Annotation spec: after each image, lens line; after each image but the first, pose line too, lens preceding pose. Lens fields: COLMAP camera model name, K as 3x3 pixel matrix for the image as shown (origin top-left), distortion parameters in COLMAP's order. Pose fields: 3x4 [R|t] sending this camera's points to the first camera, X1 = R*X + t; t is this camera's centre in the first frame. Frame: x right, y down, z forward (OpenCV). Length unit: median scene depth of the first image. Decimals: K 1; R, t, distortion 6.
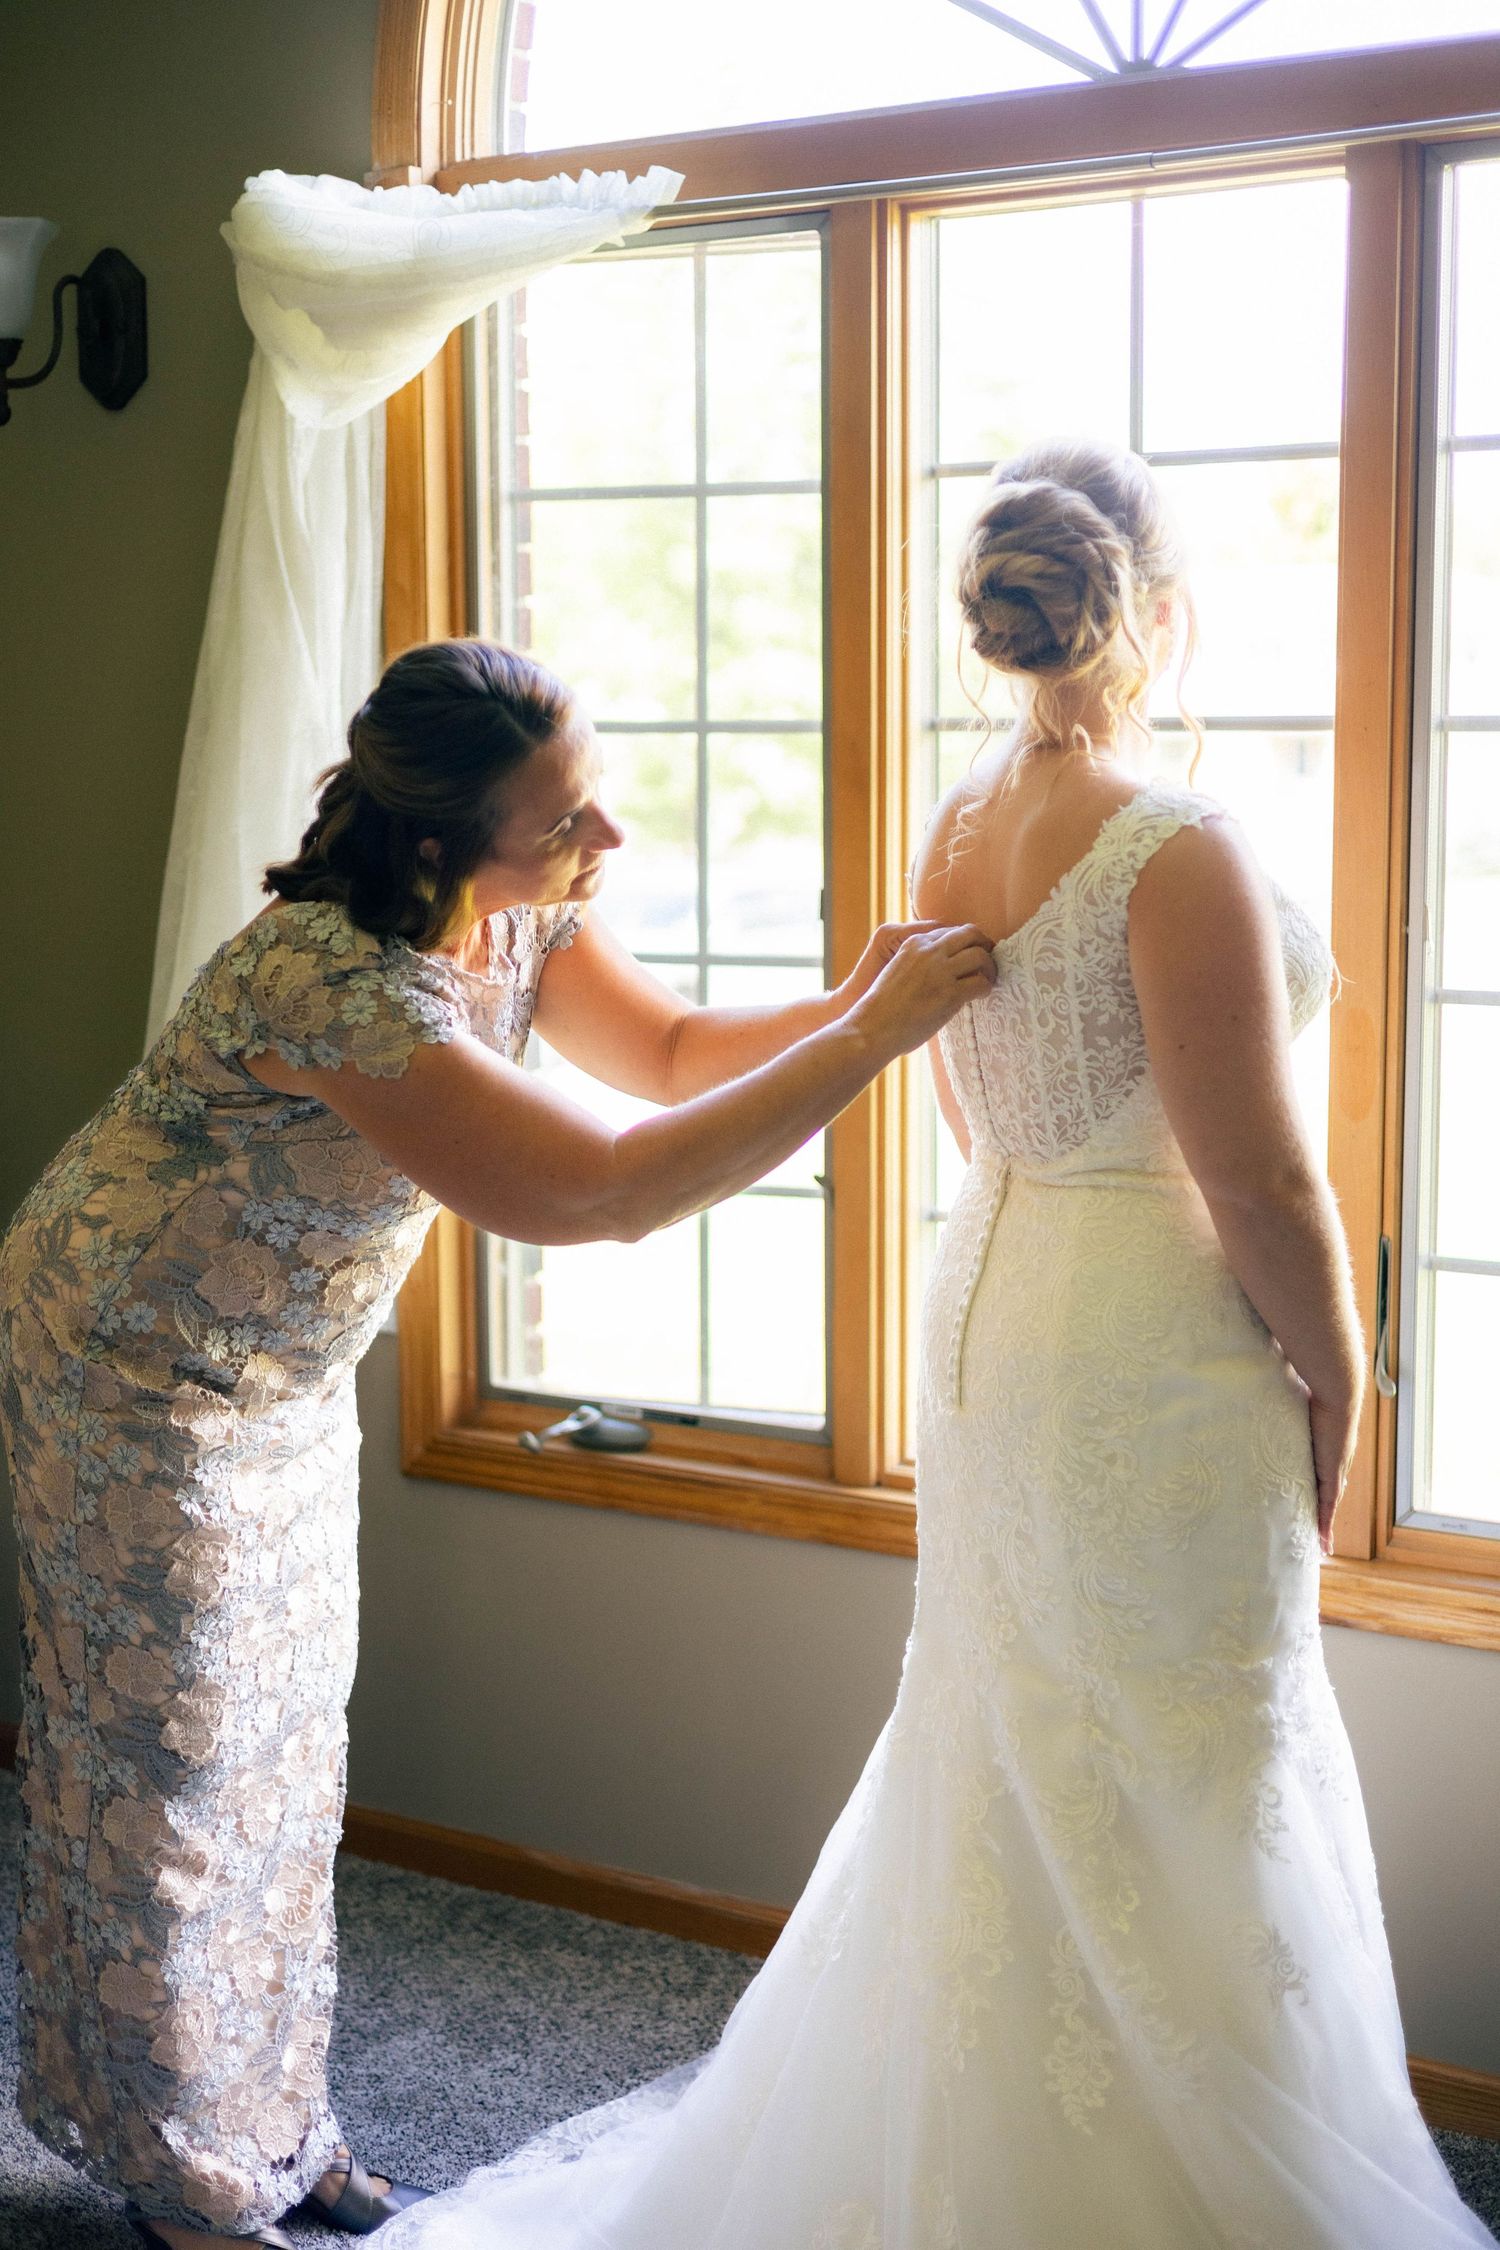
lens RADIAL K [[3262.6, 0, 750.0], [0, 3262.6, 1125.0], [0, 0, 1]] dist [0.020181, 0.044028]
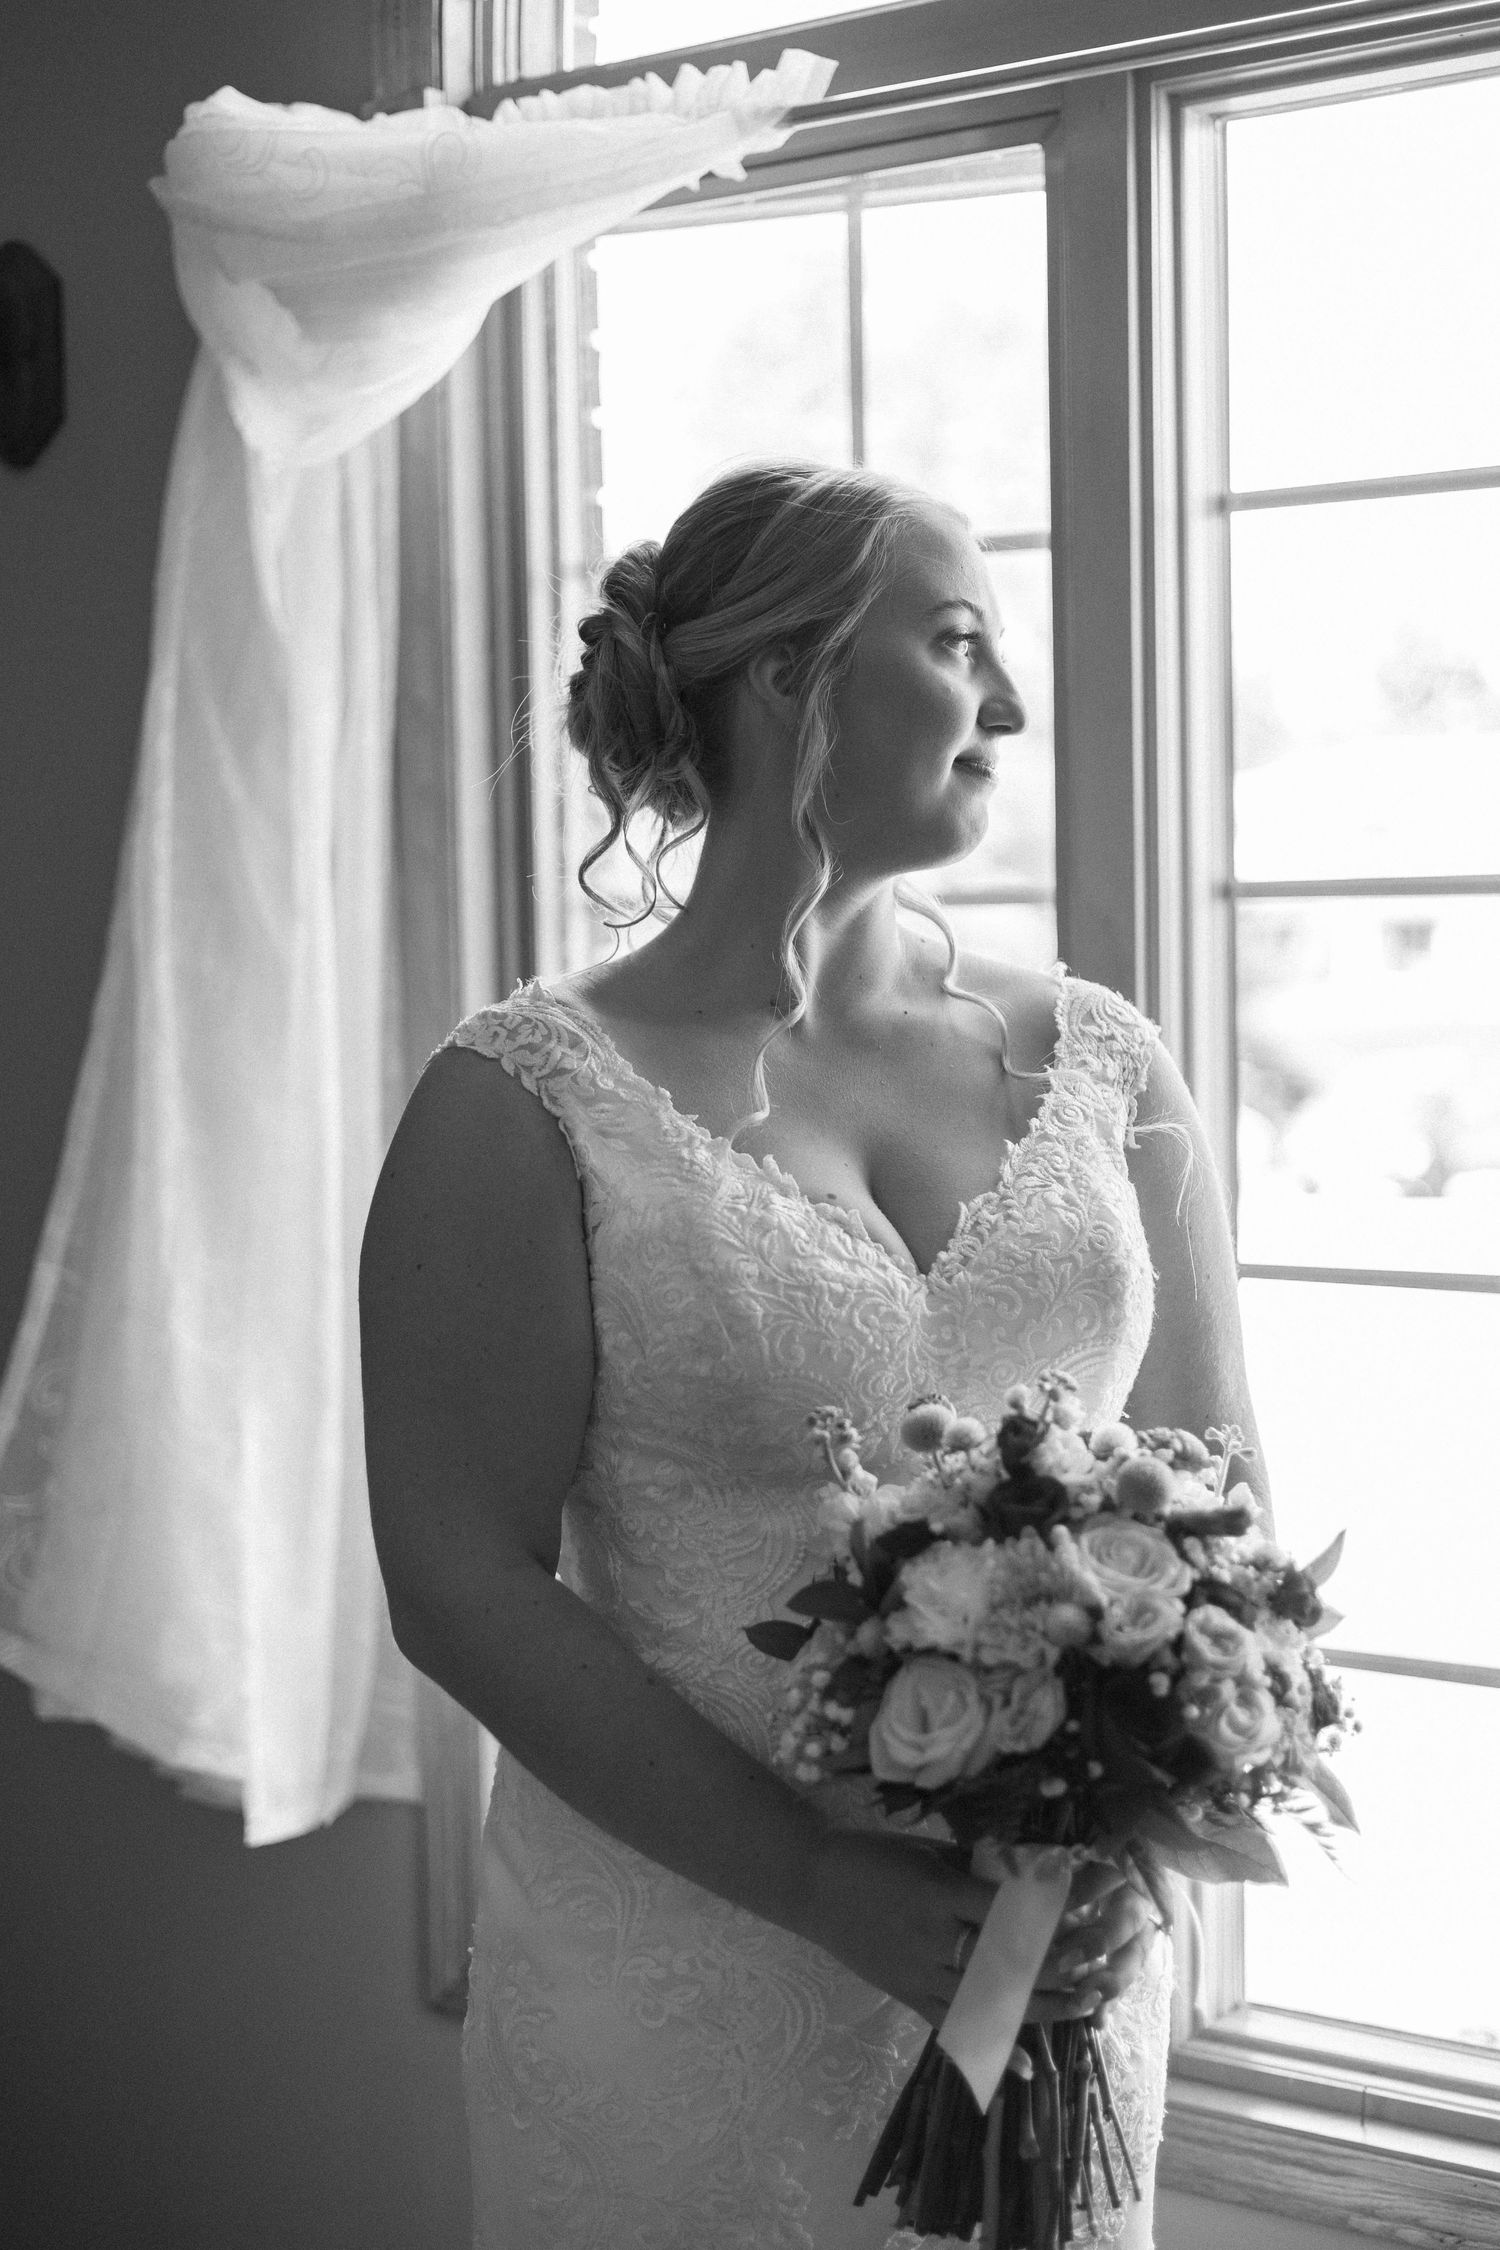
lens RADIAL K [[3212.6, 0, 750.0], [0, 3212.6, 1125.0], [0, 0, 1]] dist [-0.035176, -0.069080]
pose [[0.999589, -0.011721, -0.026161, -0.022145], [0.010247, 0.998390, -0.055795, -0.040016], [0.026773, 0.055504, 0.998099, 0.355144]]
